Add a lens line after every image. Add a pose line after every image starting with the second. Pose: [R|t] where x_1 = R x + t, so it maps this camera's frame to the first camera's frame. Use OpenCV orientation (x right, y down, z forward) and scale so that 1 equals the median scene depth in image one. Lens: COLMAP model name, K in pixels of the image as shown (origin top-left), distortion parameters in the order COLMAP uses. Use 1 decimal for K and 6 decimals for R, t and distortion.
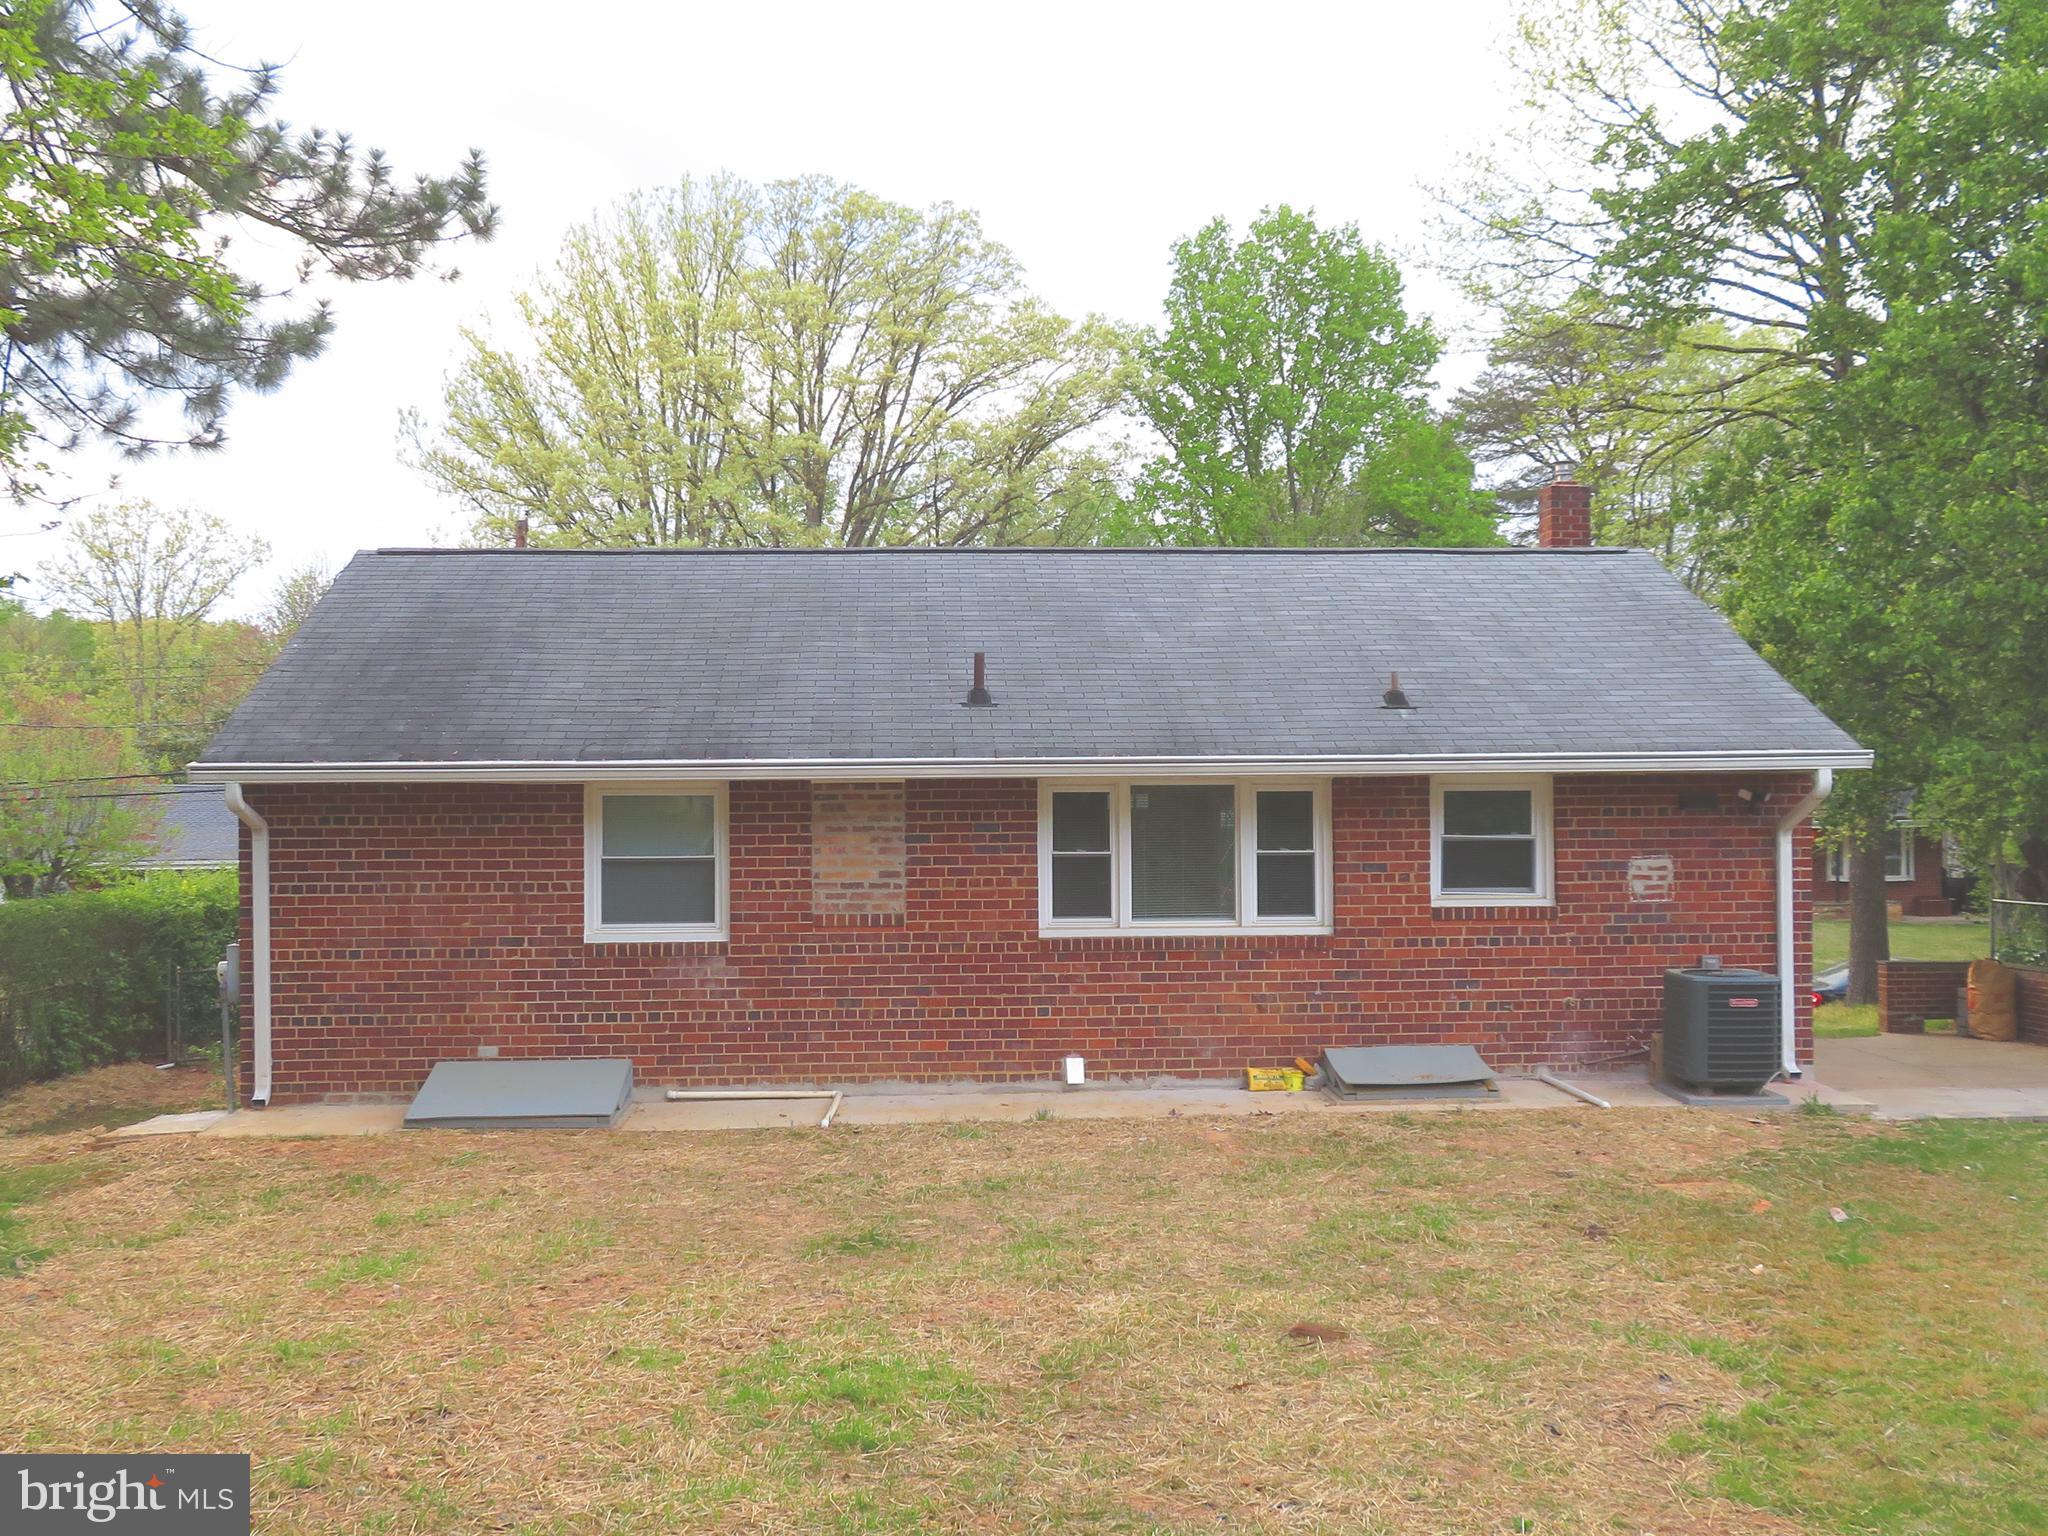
lens RADIAL K [[2063.7, 0, 1024.0], [0, 2063.7, 768.0], [0, 0, 1]] dist [-0.019555, 0.000263]
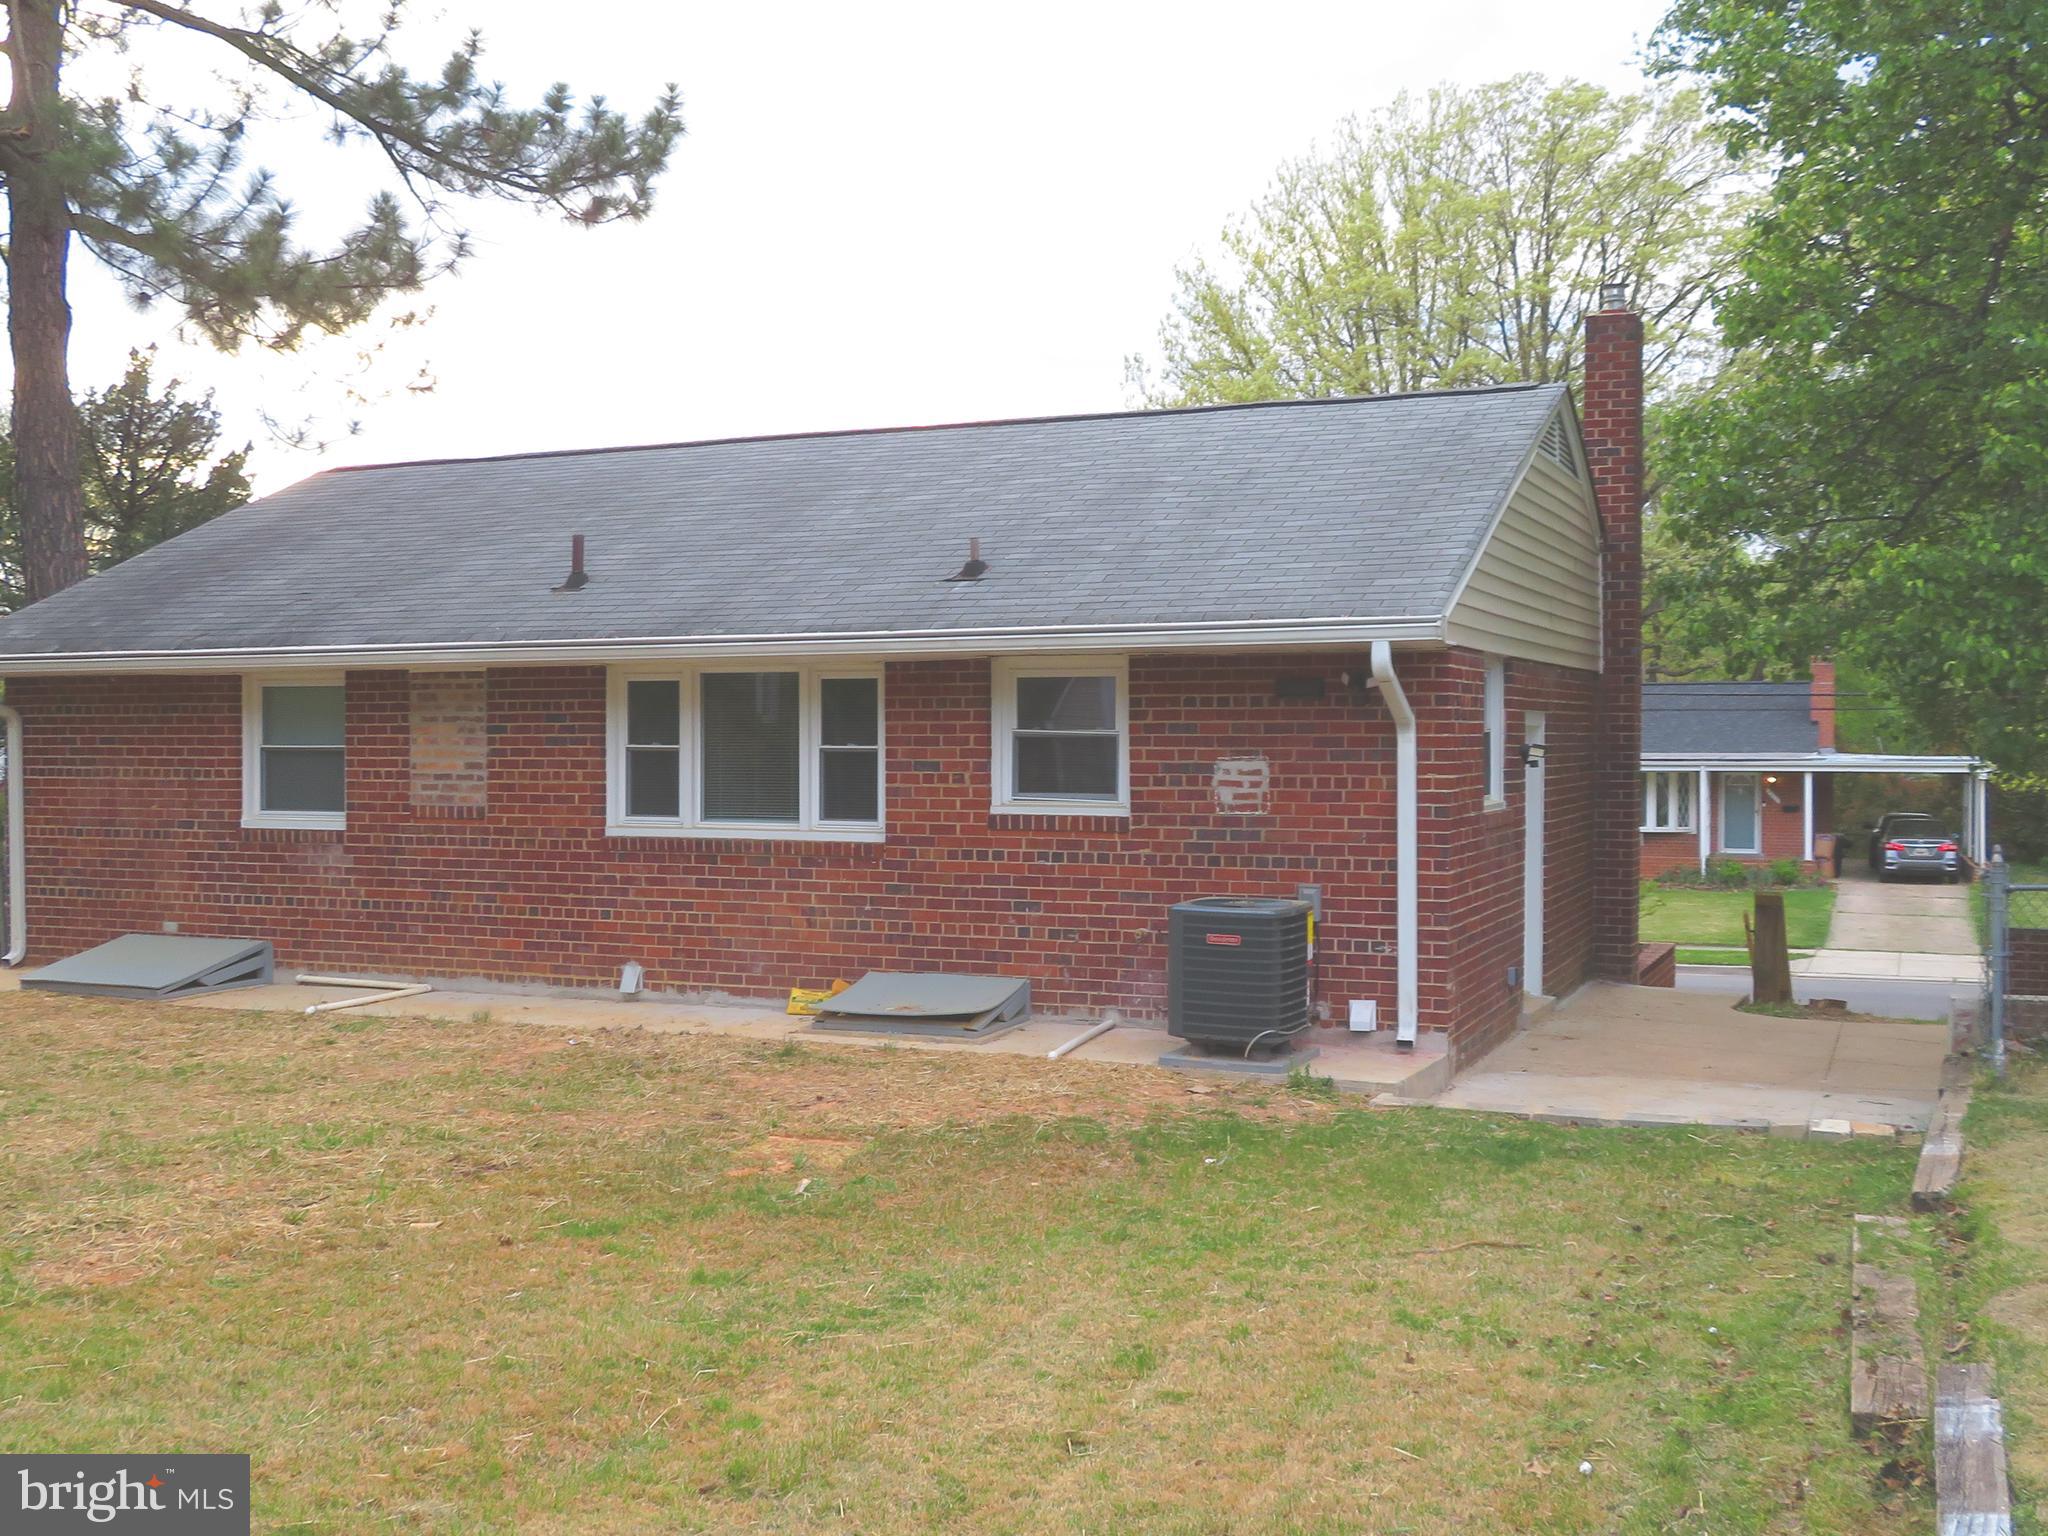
lens RADIAL K [[2063.7, 0, 1024.0], [0, 2063.7, 768.0], [0, 0, 1]] dist [-0.019555, 0.000263]
pose [[0.888623, 0.013117, -0.458451, 0.608764], [-0.001719, 0.999679, 0.025270, 0.027529], [0.458636, -0.021667, 0.888360, 0.256299]]
